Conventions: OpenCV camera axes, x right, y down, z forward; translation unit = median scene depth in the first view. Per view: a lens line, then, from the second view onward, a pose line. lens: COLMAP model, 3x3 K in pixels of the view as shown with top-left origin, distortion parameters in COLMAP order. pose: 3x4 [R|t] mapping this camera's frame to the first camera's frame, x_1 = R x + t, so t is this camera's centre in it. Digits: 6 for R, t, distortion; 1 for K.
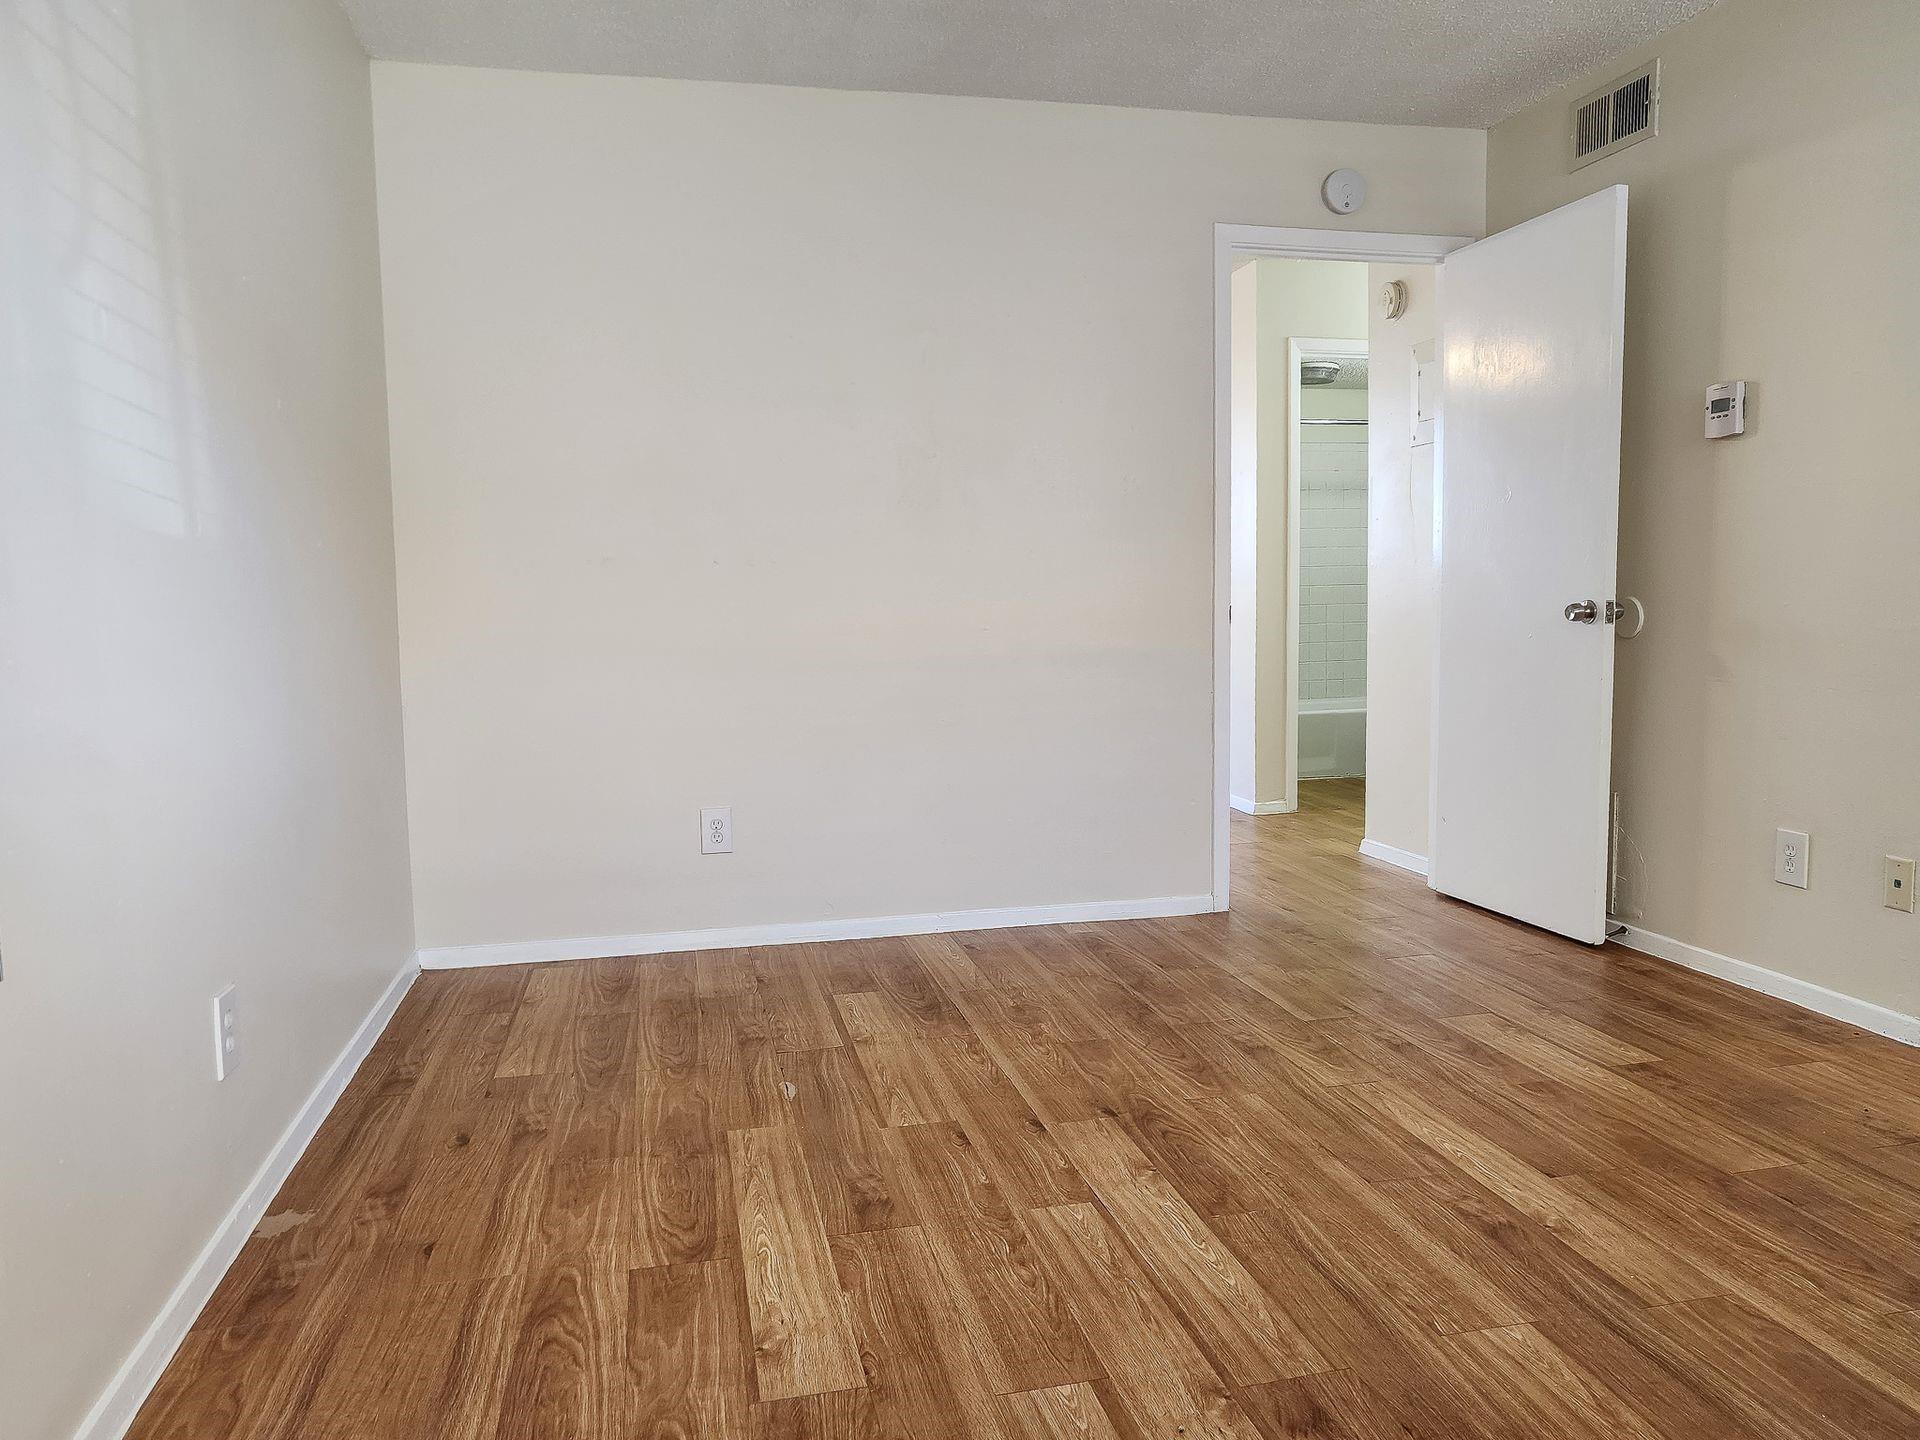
lens RADIAL K [[1324.2, 0, 960.3], [0, 1324.2, 718.9], [0, 0, 1]] dist [-0.021854, 0.014229]
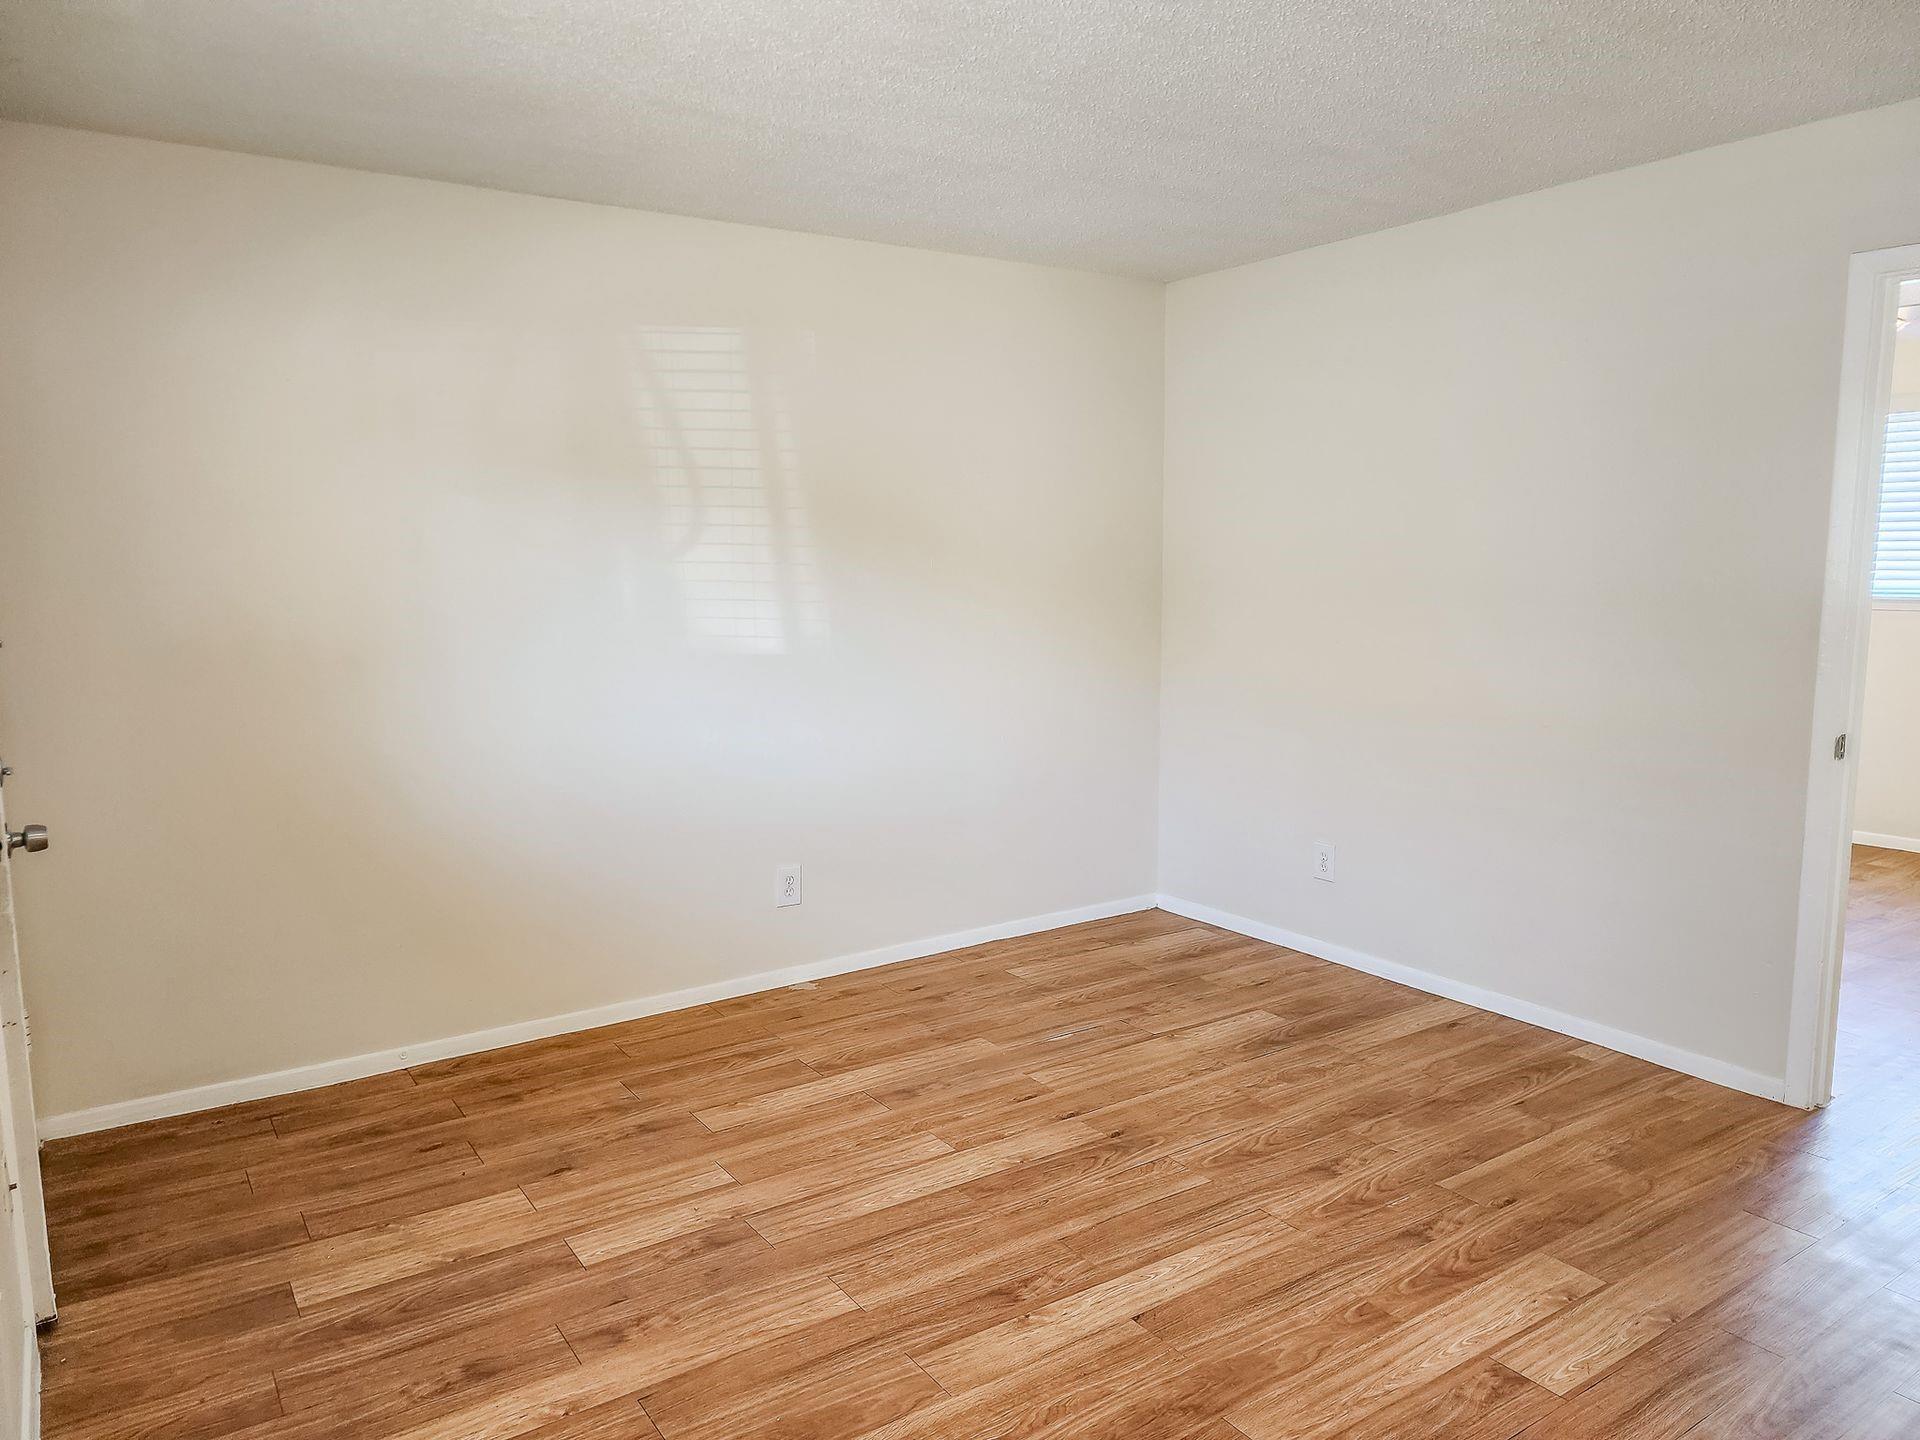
lens RADIAL K [[1324.2, 0, 960.9], [0, 1324.2, 720.3], [0, 0, 1]] dist [-0.021854, 0.014229]
pose [[0.373822, 0.128122, -0.918609, 1.198741], [-0.080154, 0.991170, 0.105625, -0.211606], [0.924031, 0.034145, 0.380791, 0.410477]]
